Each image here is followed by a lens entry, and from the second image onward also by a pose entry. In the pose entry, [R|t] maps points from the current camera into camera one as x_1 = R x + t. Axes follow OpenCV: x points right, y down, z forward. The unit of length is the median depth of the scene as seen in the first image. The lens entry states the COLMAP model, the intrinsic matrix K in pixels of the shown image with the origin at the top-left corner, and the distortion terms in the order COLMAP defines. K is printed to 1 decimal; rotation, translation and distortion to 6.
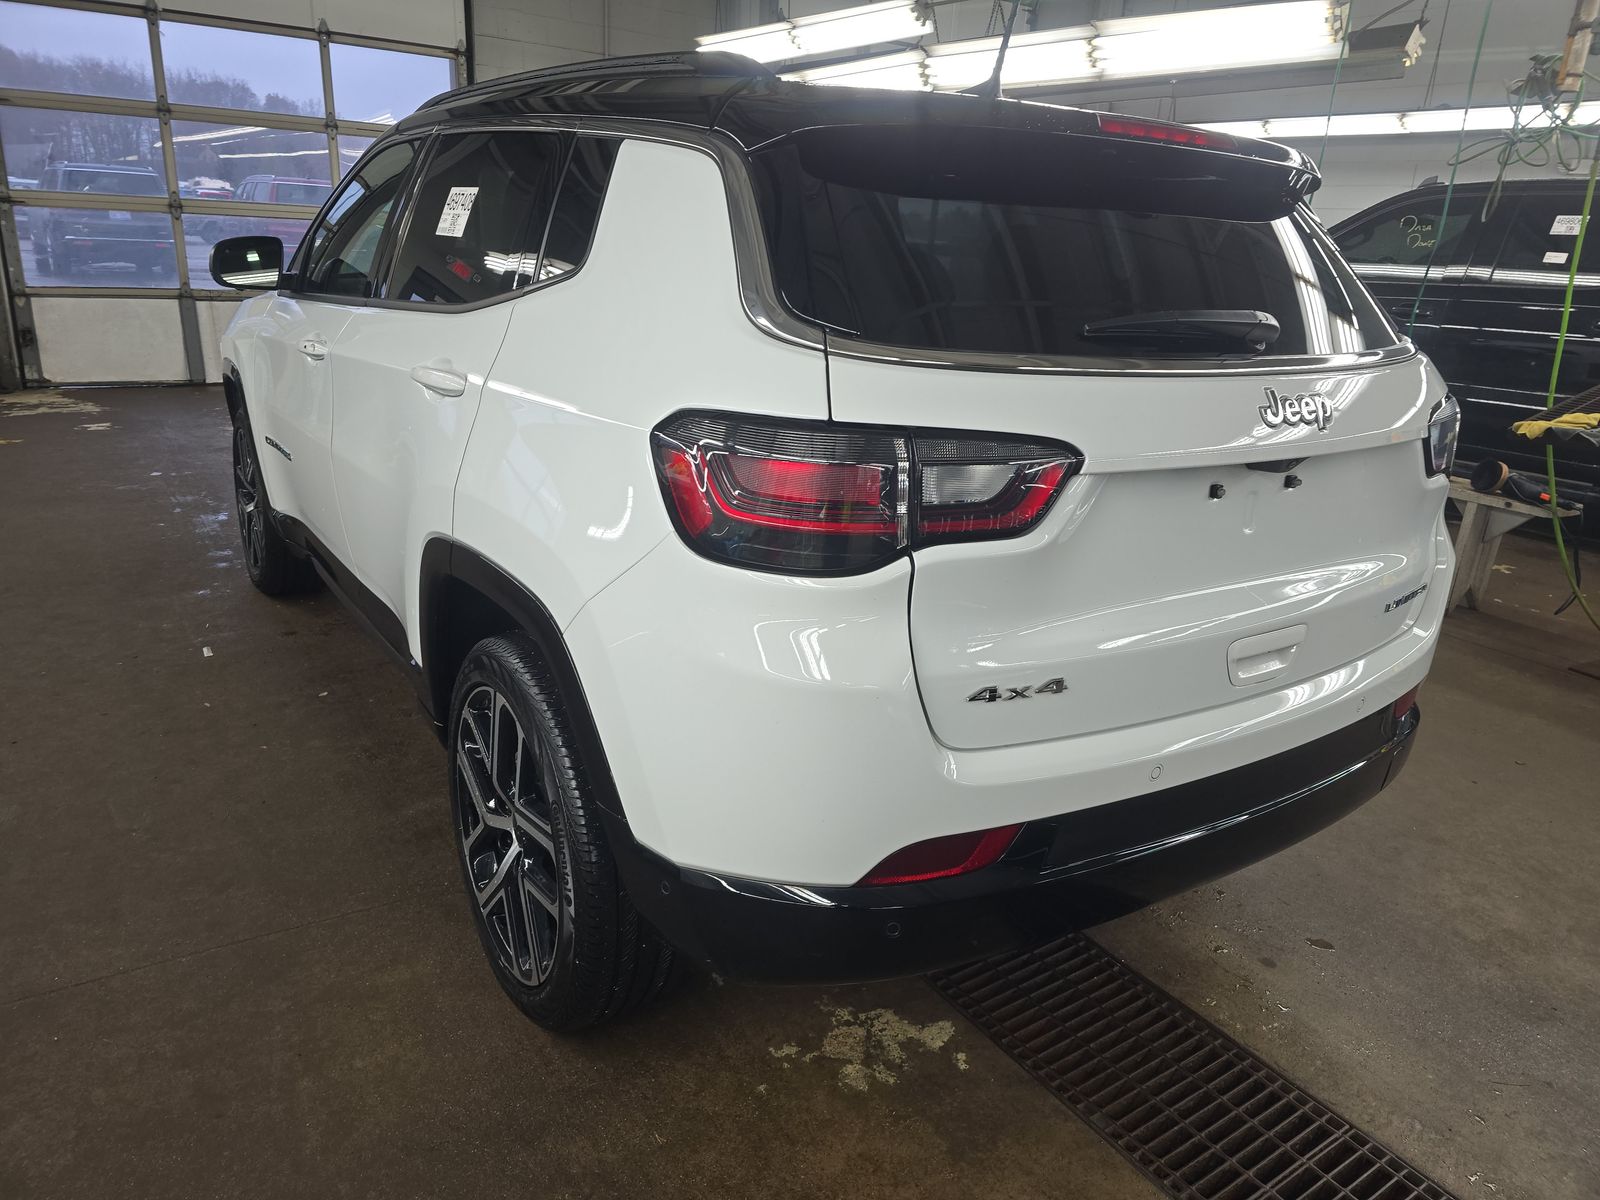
lens RADIAL K [[1072.6, 0, 802.0], [0, 1072.6, 566.9], [0, 0, 1]] dist [0.081283, -0.078072]
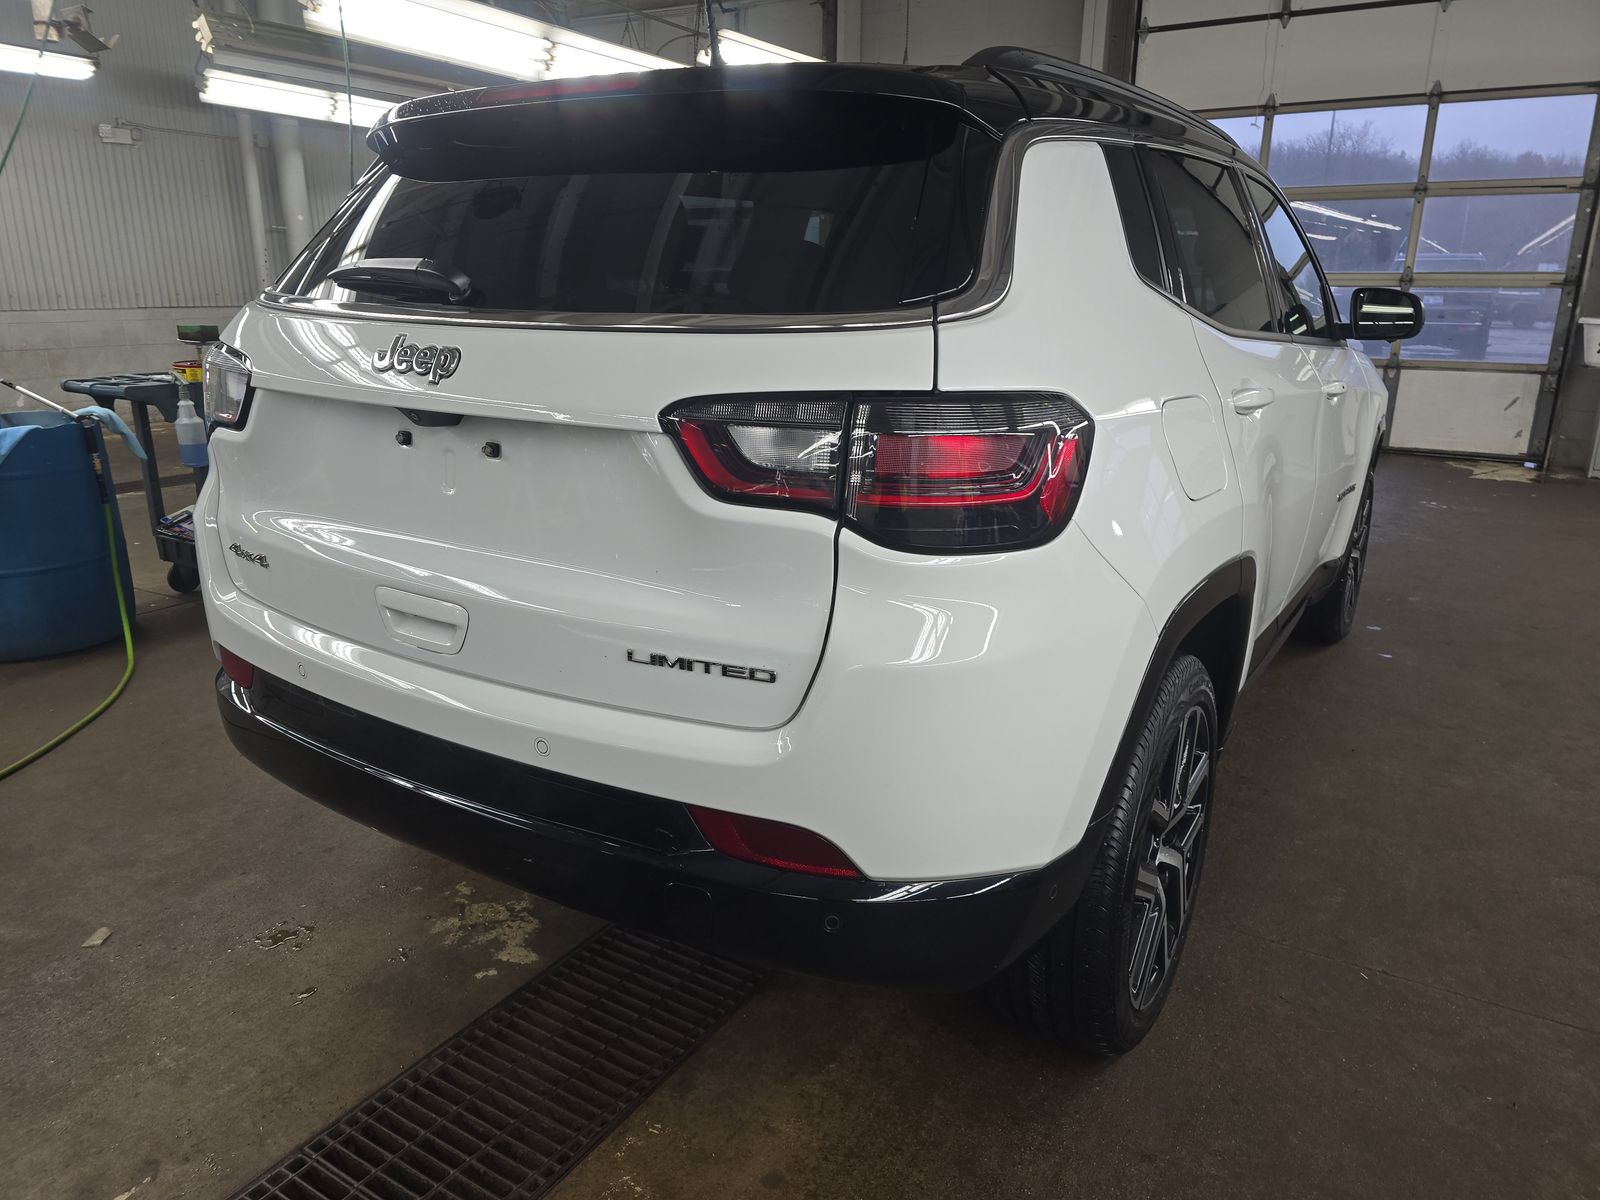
lens RADIAL K [[1072.6, 0, 802.0], [0, 1072.6, 566.9], [0, 0, 1]] dist [0.081283, -0.078072]
pose [[0.401445, 0.187005, -0.896588, 1.171062], [-0.258839, 0.962191, 0.084794, -0.108791], [0.878546, 0.198032, 0.434672, 0.727622]]
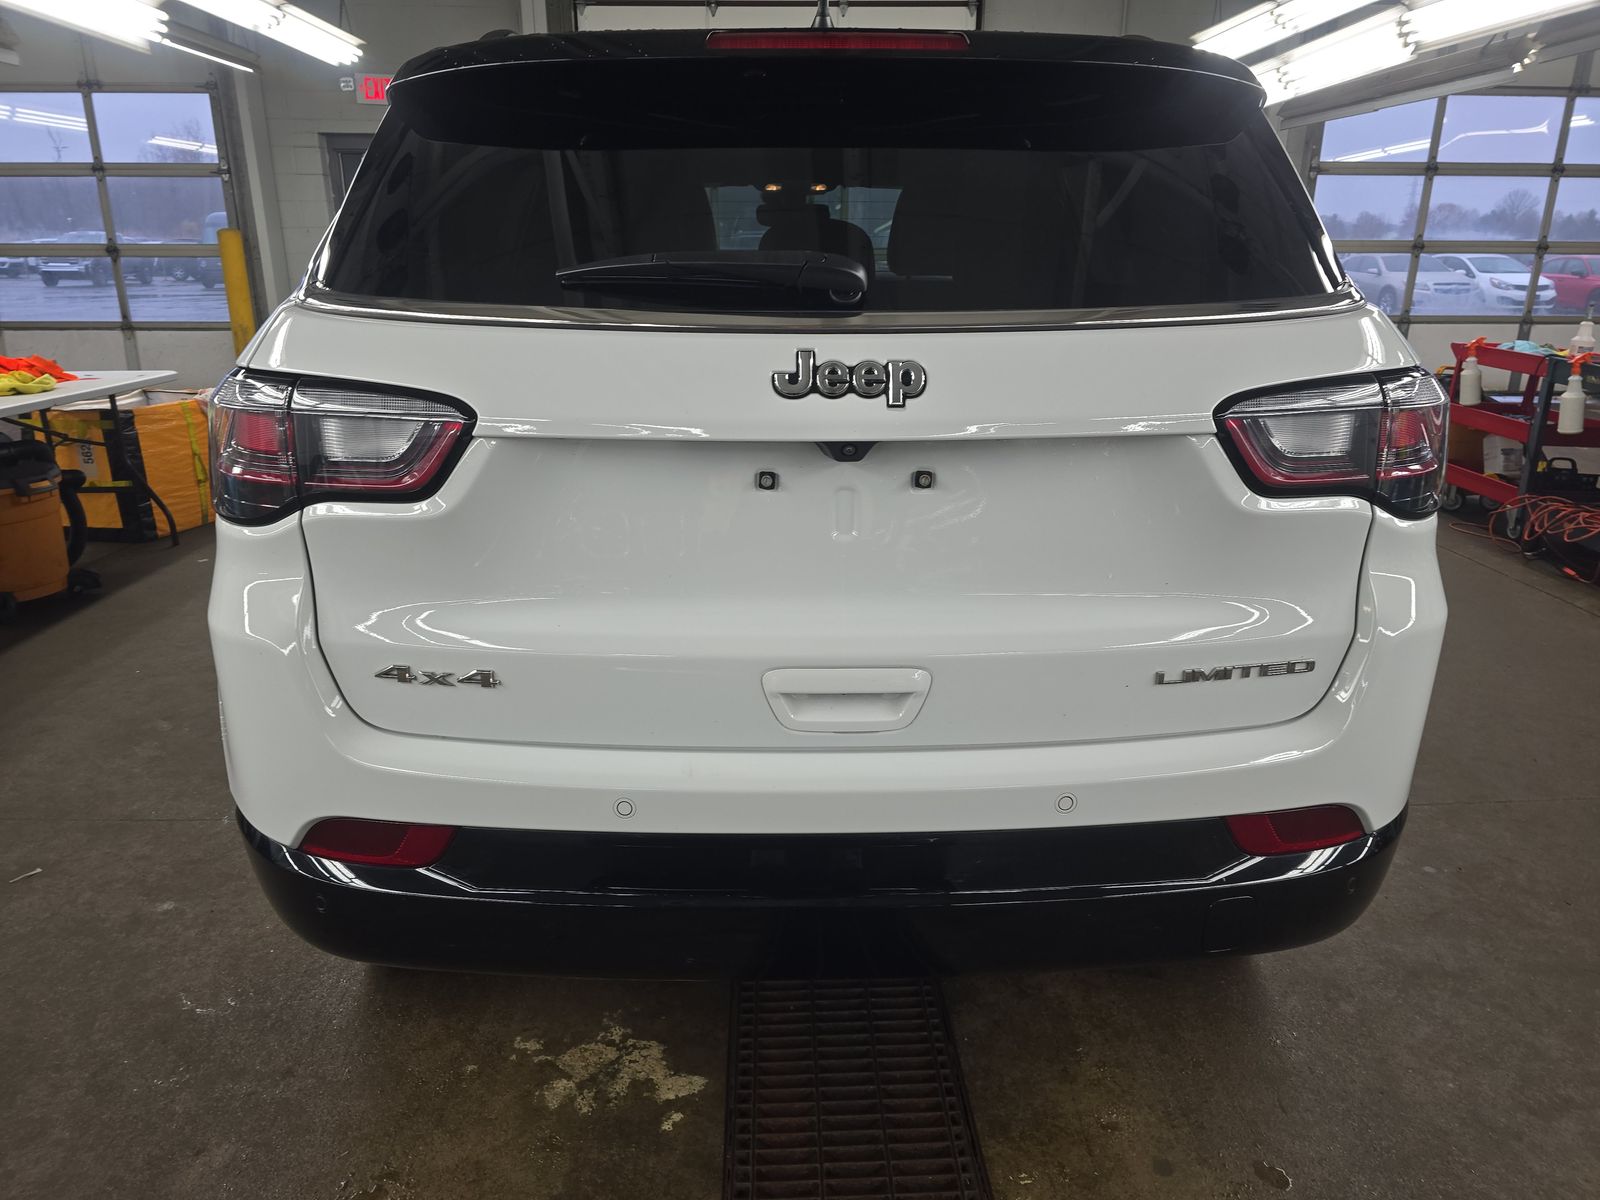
lens RADIAL K [[1072.6, 0, 802.0], [0, 1072.6, 566.9], [0, 0, 1]] dist [0.081283, -0.078072]
pose [[0.845044, 0.096346, -0.525946, 0.662083], [-0.112650, 0.993634, 0.001024, -0.007913], [0.522696, 0.058383, 0.850518, 0.273934]]
